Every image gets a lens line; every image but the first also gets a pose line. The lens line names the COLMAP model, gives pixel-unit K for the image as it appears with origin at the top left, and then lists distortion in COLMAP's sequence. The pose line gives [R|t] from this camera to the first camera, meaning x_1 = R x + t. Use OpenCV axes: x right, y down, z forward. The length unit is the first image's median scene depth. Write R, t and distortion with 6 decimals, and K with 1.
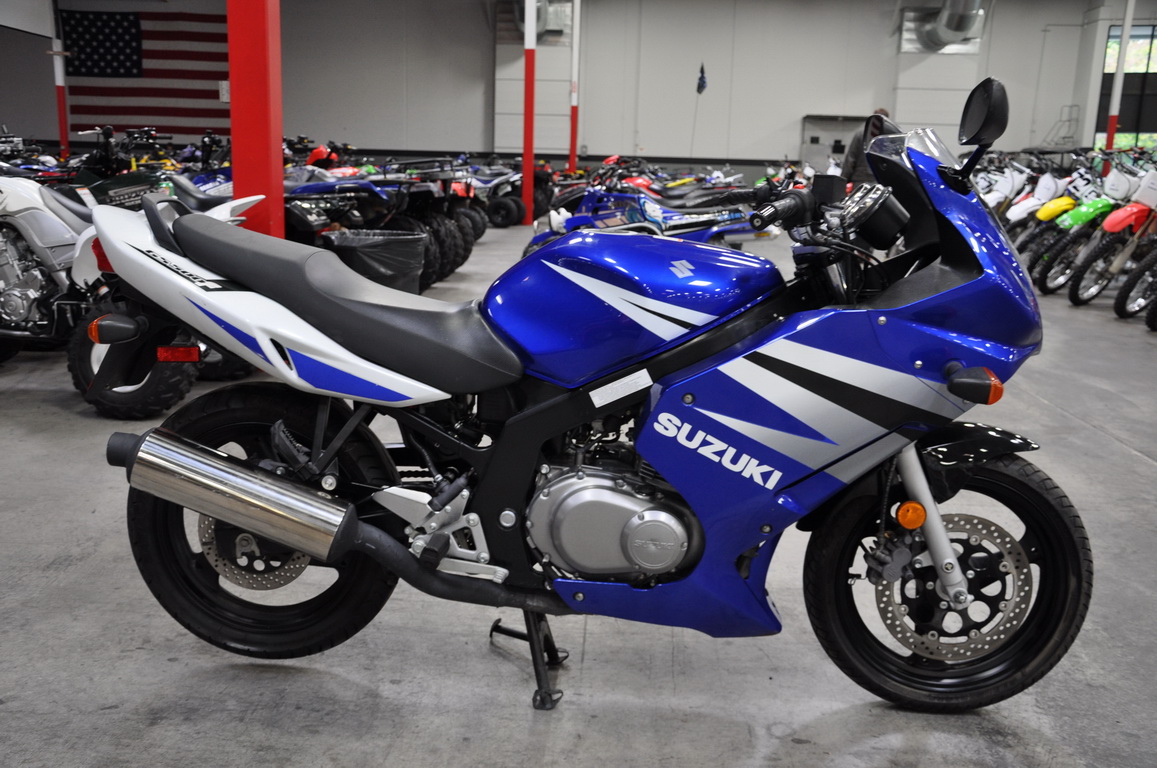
lens RADIAL K [[1125.1, 0, 578.5], [0, 1125.1, 384.0], [0, 0, 1]] dist [-0.093597, 0.271380]
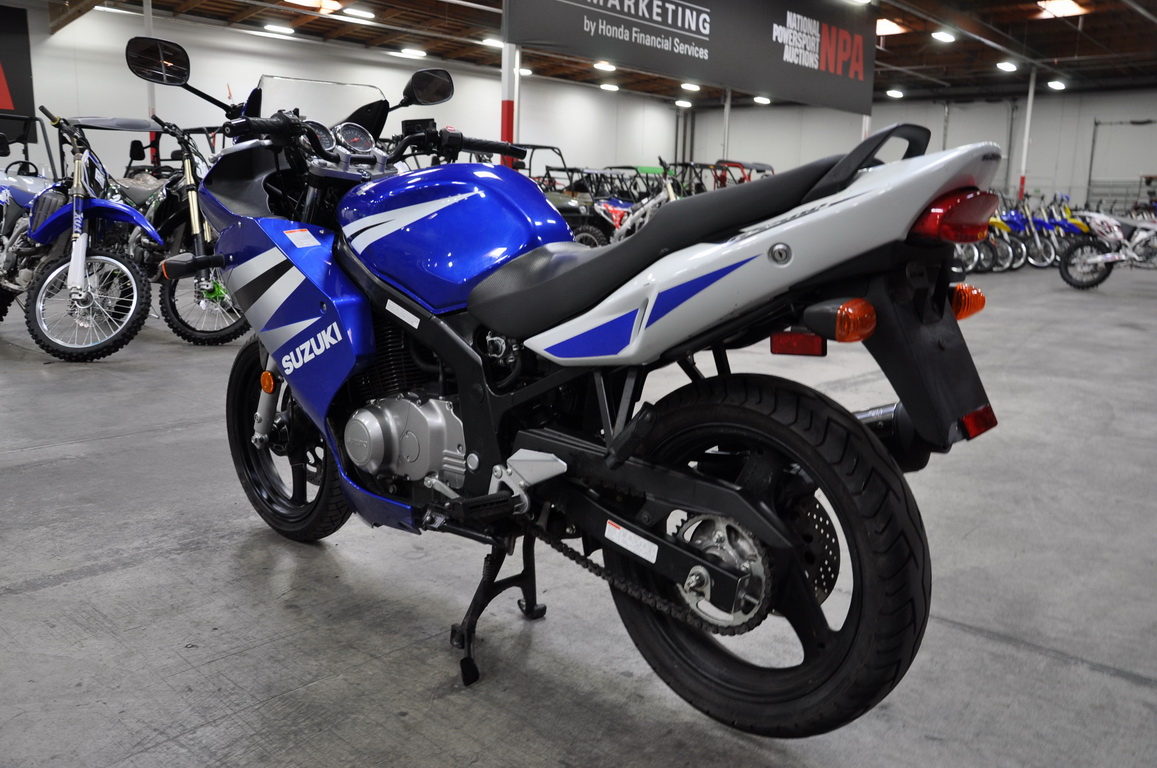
lens RADIAL K [[991.1, 0, 555.7], [0, 991.1, 385.7], [0, 0, 1]] dist [-0.062086, 0.005192]
pose [[-0.765935, -0.159656, 0.622779, -0.631209], [0.080620, 0.937178, 0.339407, -0.250195], [-0.637844, 0.310173, -0.704946, 1.661908]]
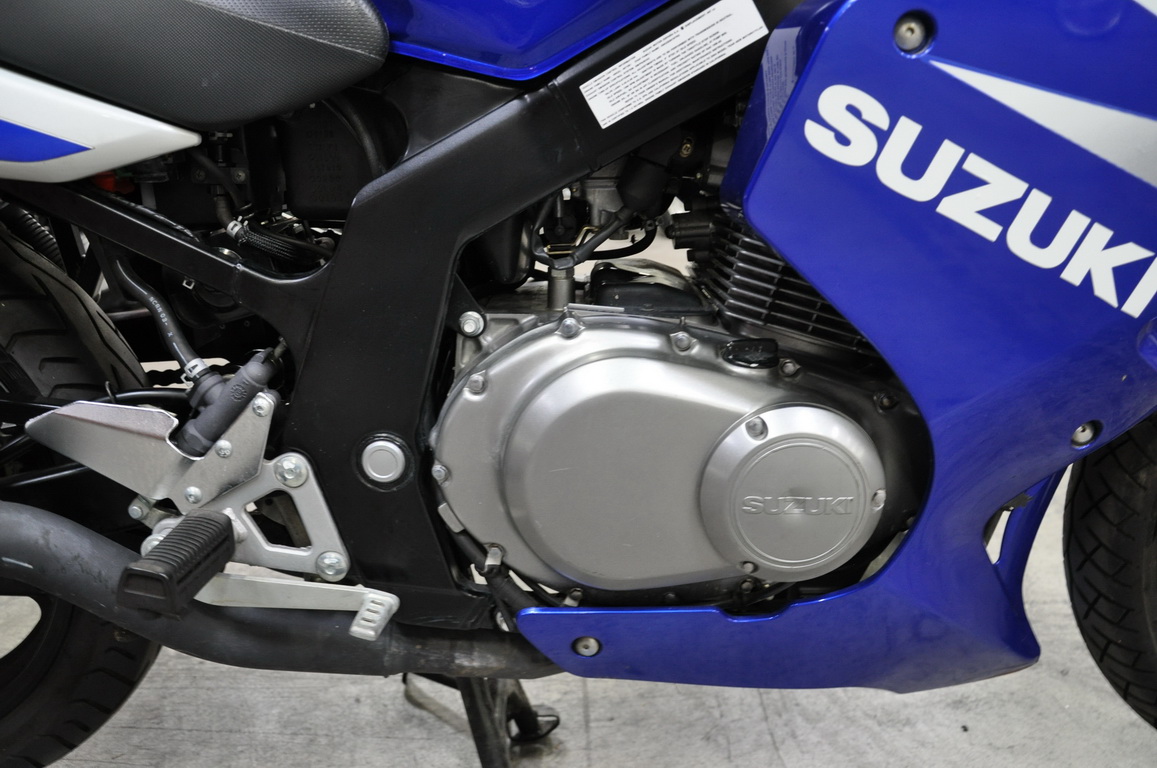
lens RADIAL K [[948.1, 0, 578.5], [0, 948.1, 384.0], [0, 0, 1]] dist [-0.144507, 0.106493]
pose [[0.995710, -0.075523, 0.053459, -0.012815], [0.071956, 0.995237, 0.065774, 0.078077], [-0.058172, -0.061645, 0.996401, 0.681951]]
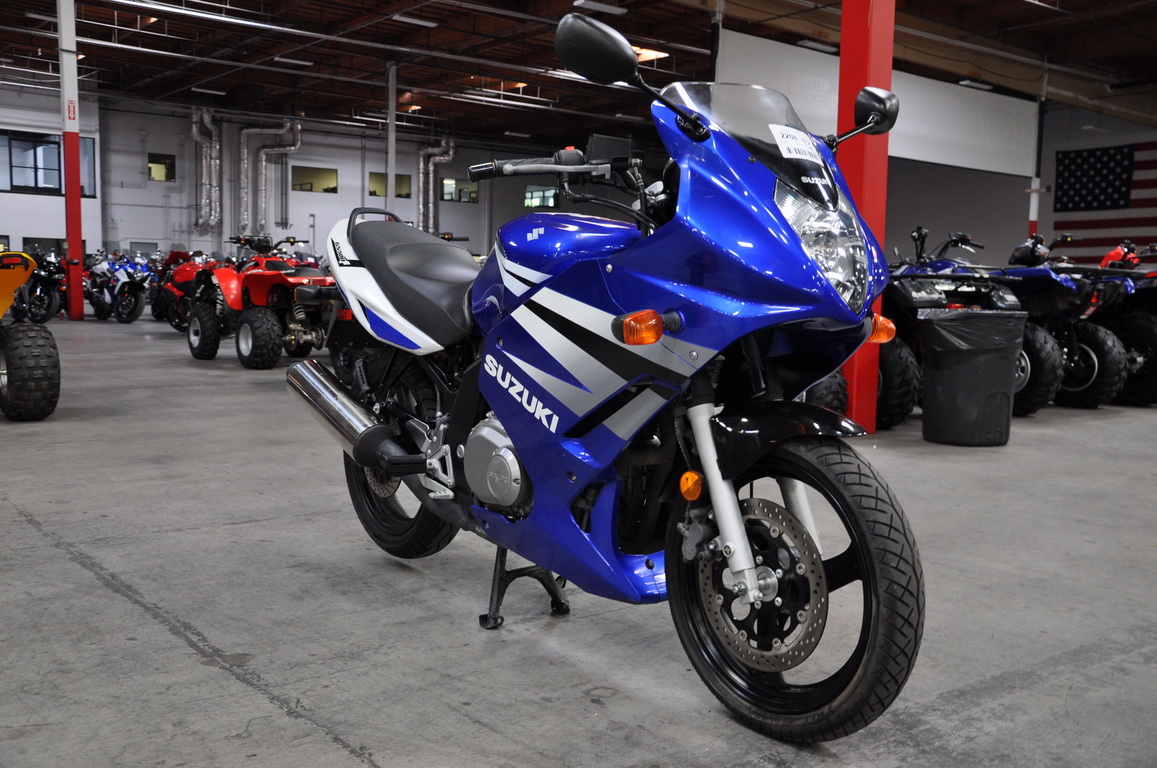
lens RADIAL K [[1125.1, 0, 578.5], [0, 1125.1, 384.0], [0, 0, 1]] dist [-0.093597, 0.271380]
pose [[0.664756, 0.056341, -0.744933, 0.912719], [-0.144948, 0.987930, -0.054628, 0.095958], [0.732864, 0.144291, 0.664898, 0.279325]]
